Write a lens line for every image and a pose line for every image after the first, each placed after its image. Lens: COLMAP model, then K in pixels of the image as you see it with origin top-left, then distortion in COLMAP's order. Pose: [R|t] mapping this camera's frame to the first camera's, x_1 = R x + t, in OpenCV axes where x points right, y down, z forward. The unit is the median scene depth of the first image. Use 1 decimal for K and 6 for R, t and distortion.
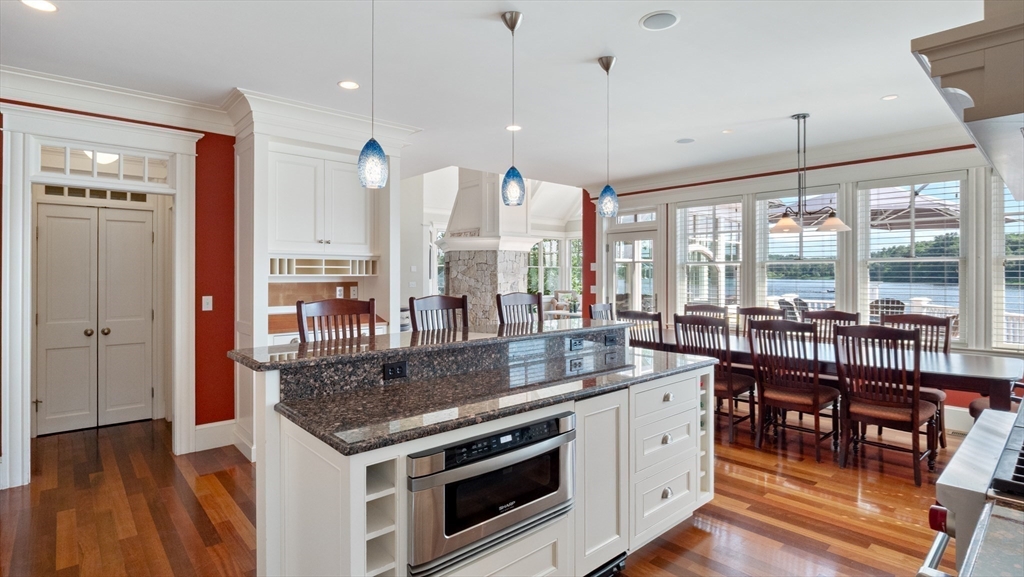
lens RADIAL K [[505.0, 0, 508.8], [0, 505.0, 272.4], [0, 0, 1]] dist [-0.003178, -0.001137]
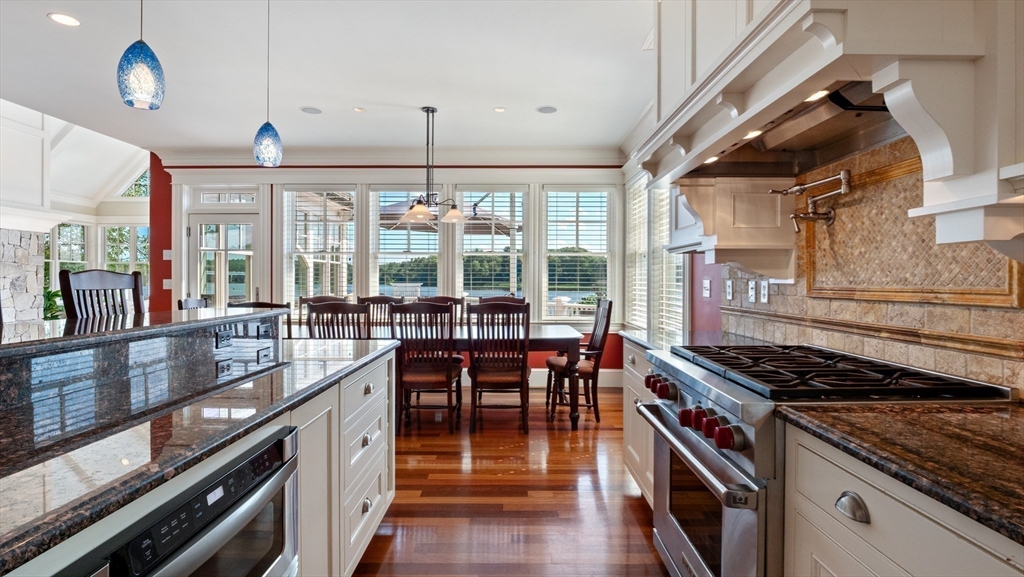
lens RADIAL K [[498.5, 0, 503.1], [0, 498.5, 285.1], [0, 0, 1]] dist [-0.013662, -0.001470]
pose [[0.672165, -0.002974, 0.740396, -0.094143], [-0.006018, 0.999937, 0.009480, 0.048081], [-0.740377, -0.010828, 0.672104, 0.206199]]
